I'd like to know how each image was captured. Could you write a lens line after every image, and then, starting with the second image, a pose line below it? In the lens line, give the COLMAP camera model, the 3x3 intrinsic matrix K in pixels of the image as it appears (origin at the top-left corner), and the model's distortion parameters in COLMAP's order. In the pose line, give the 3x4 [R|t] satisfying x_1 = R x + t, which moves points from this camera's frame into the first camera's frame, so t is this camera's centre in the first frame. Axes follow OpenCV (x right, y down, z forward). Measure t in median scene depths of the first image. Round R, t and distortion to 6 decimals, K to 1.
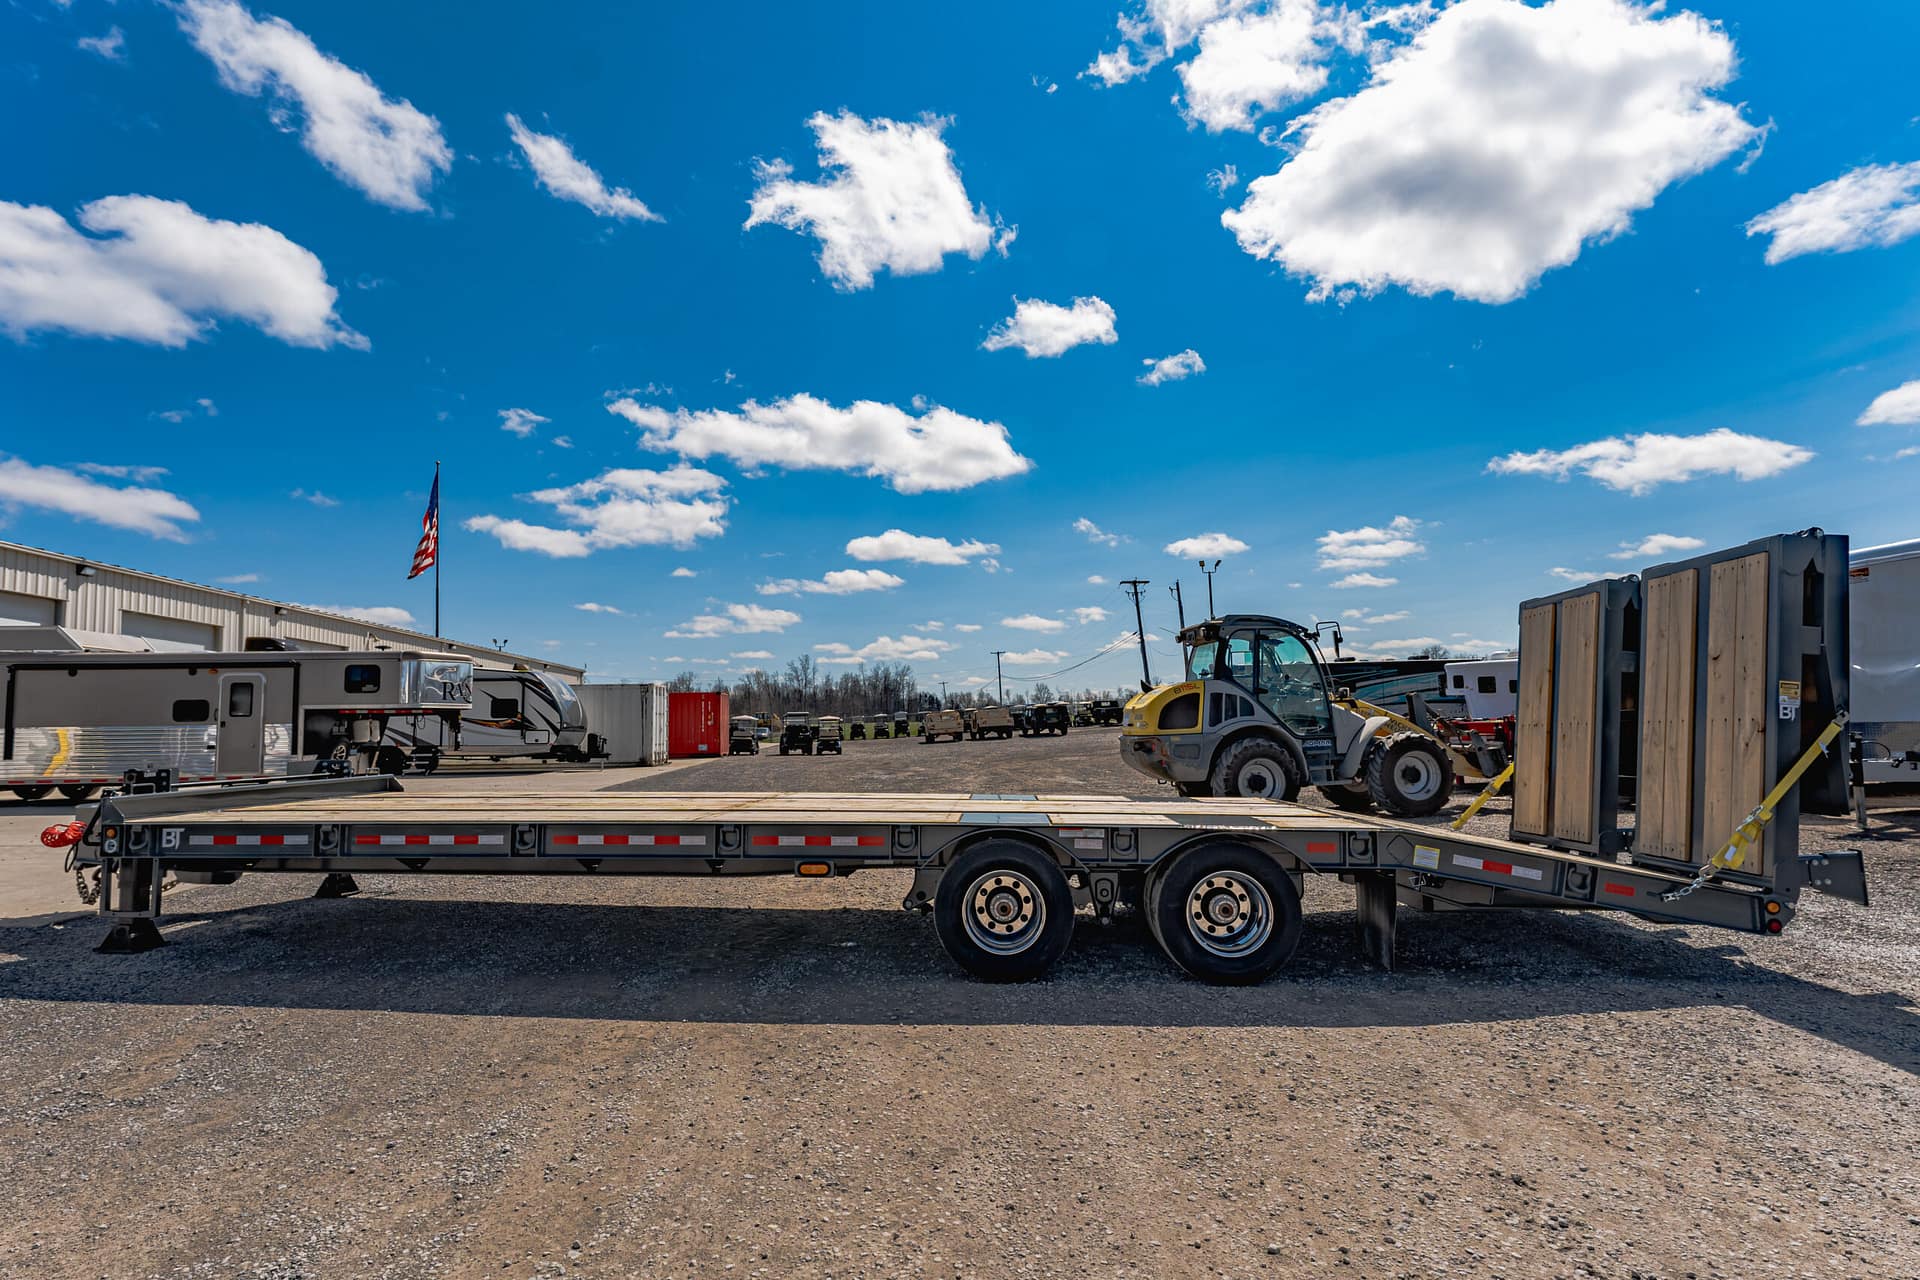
lens RADIAL K [[929.5, 0, 917.5], [0, 929.5, 642.6], [0, 0, 1]] dist [0.001178, 0.004052]
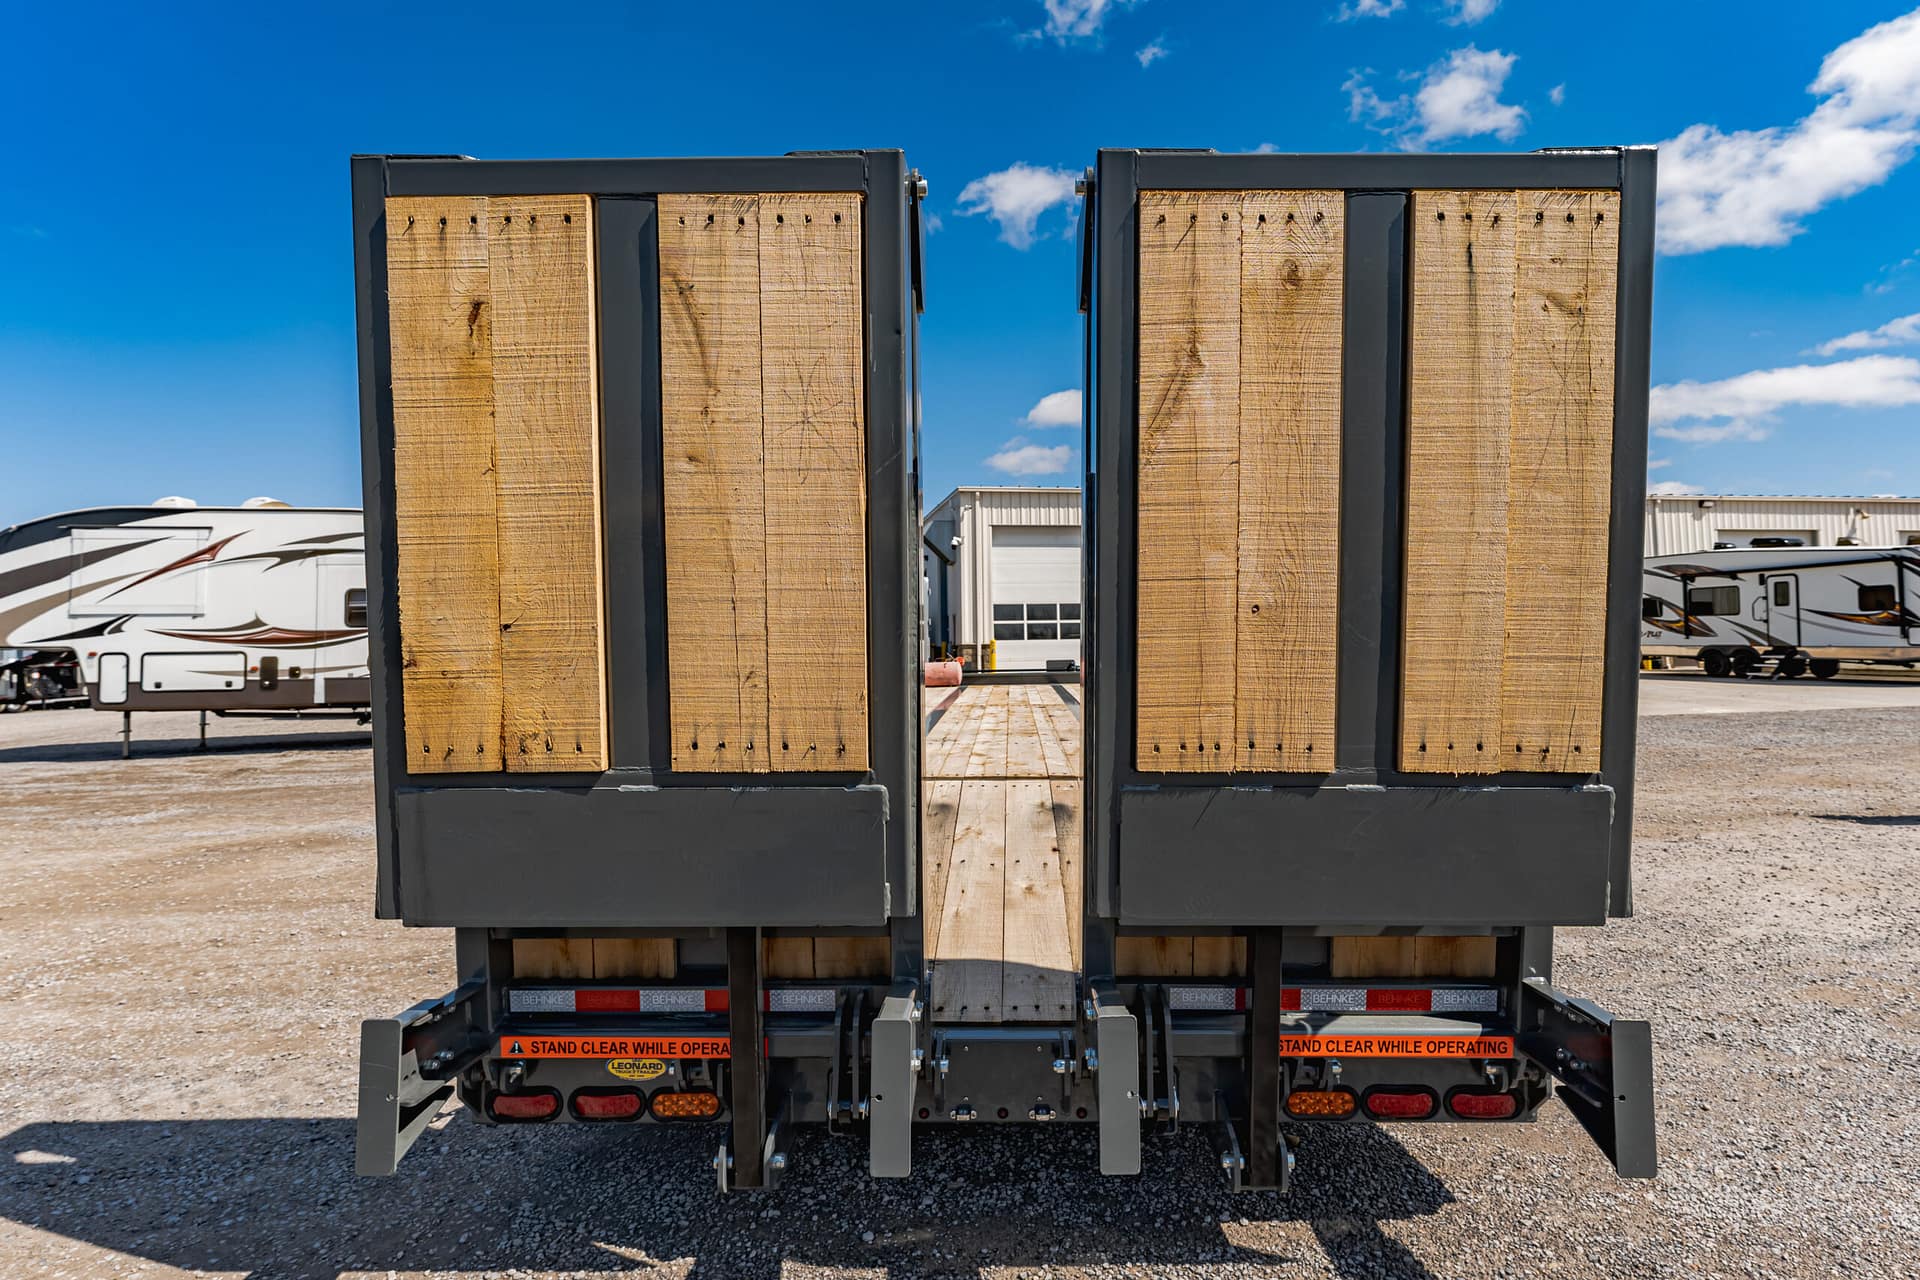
lens RADIAL K [[983.4, 0, 1045.9], [0, 983.4, 600.0], [0, 0, 1]] dist [-0.005945, 0.005013]
pose [[0.036192, -0.032741, -0.998808, 0.085291], [0.105275, 0.994027, -0.028769, 0.006437], [0.993784, -0.104108, 0.039422, 0.079148]]
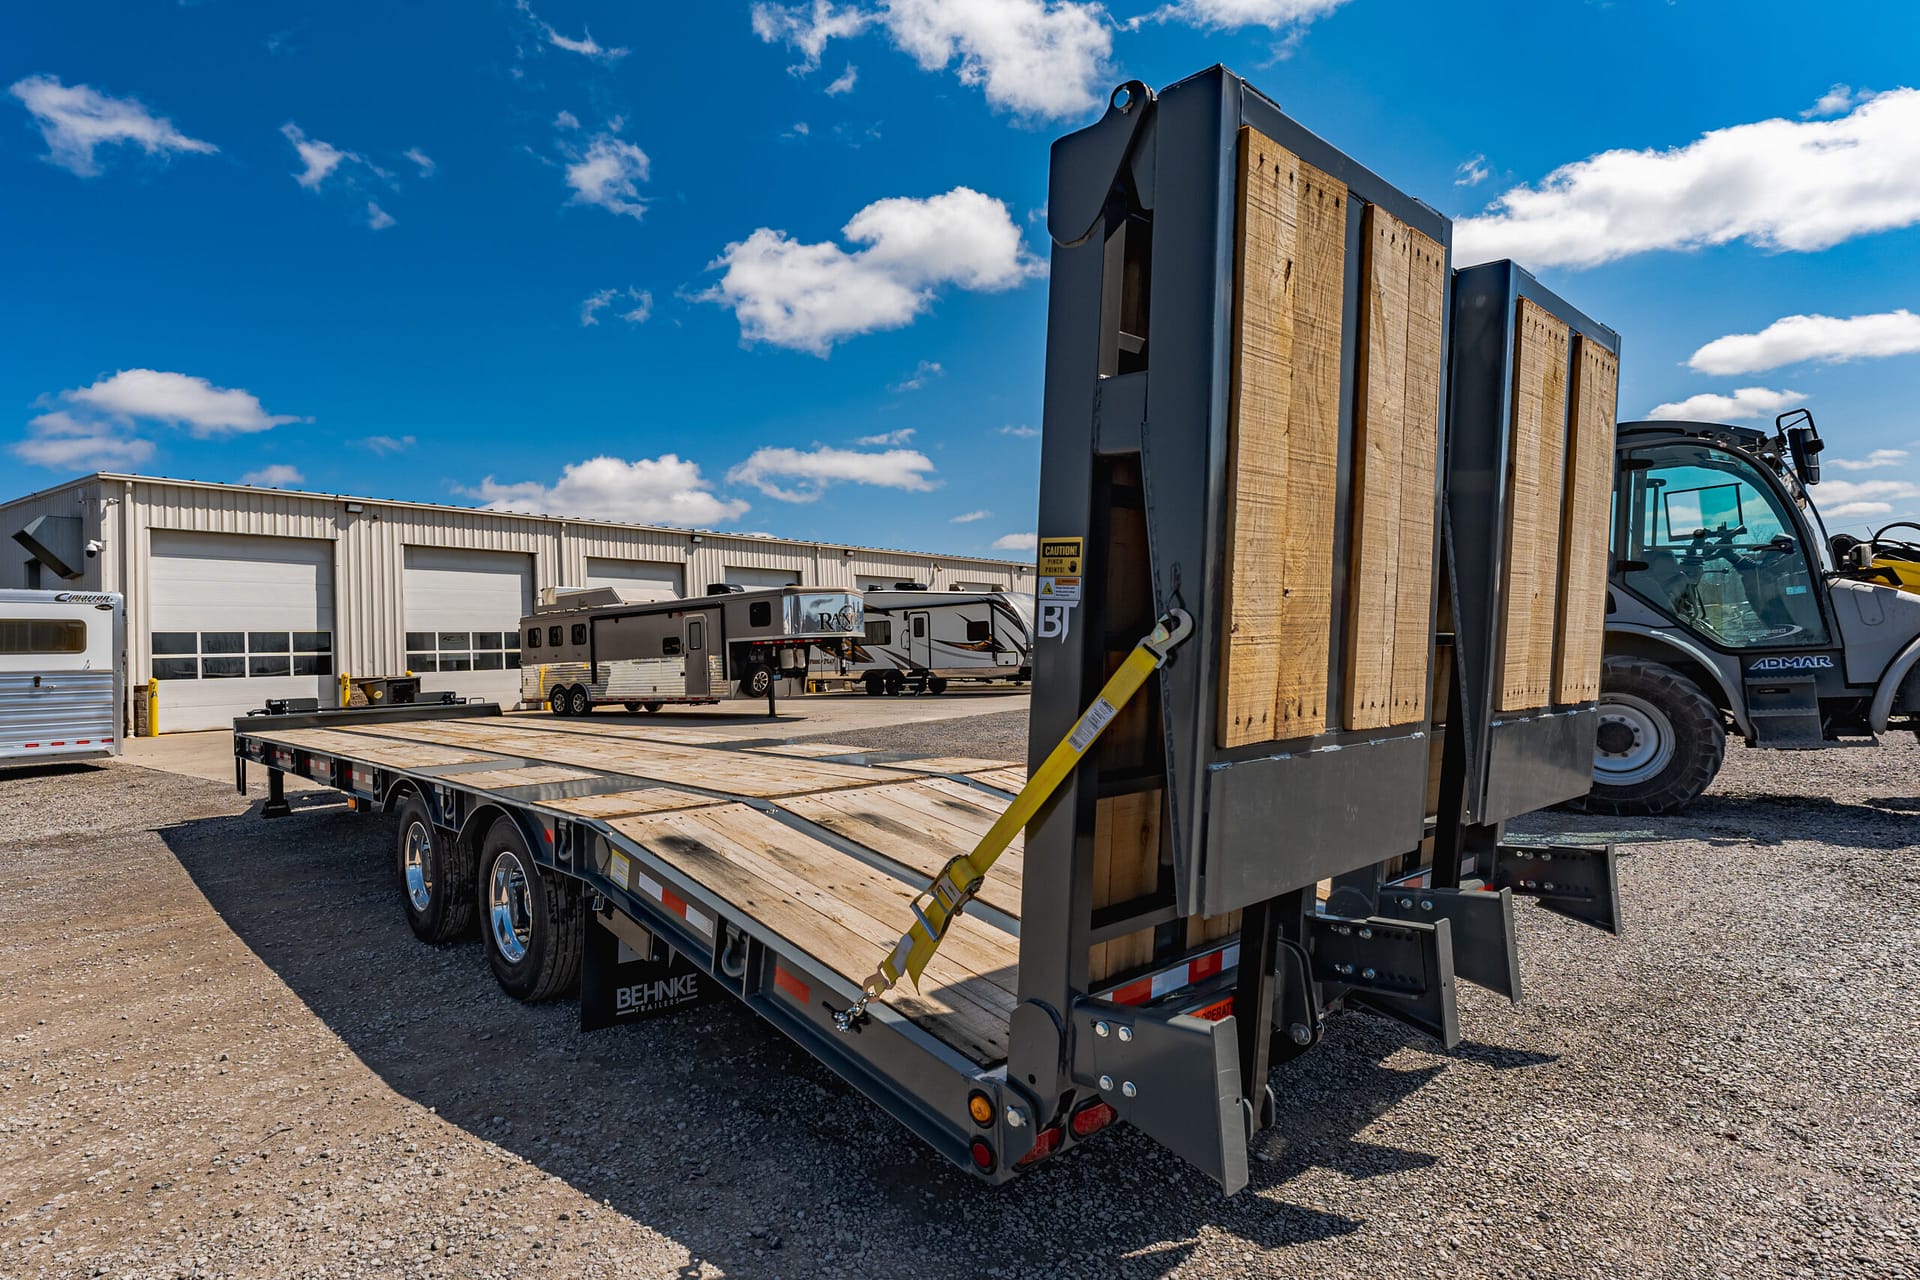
lens RADIAL K [[1032.0, 0, 845.7], [0, 1032.0, 628.4], [0, 0, 1]] dist [0.011177, -0.001130]
pose [[0.681826, -0.039107, -0.730468, 0.070724], [0.096333, 0.994674, 0.036666, 0.003742], [0.725143, -0.095368, 0.681962, 0.039033]]
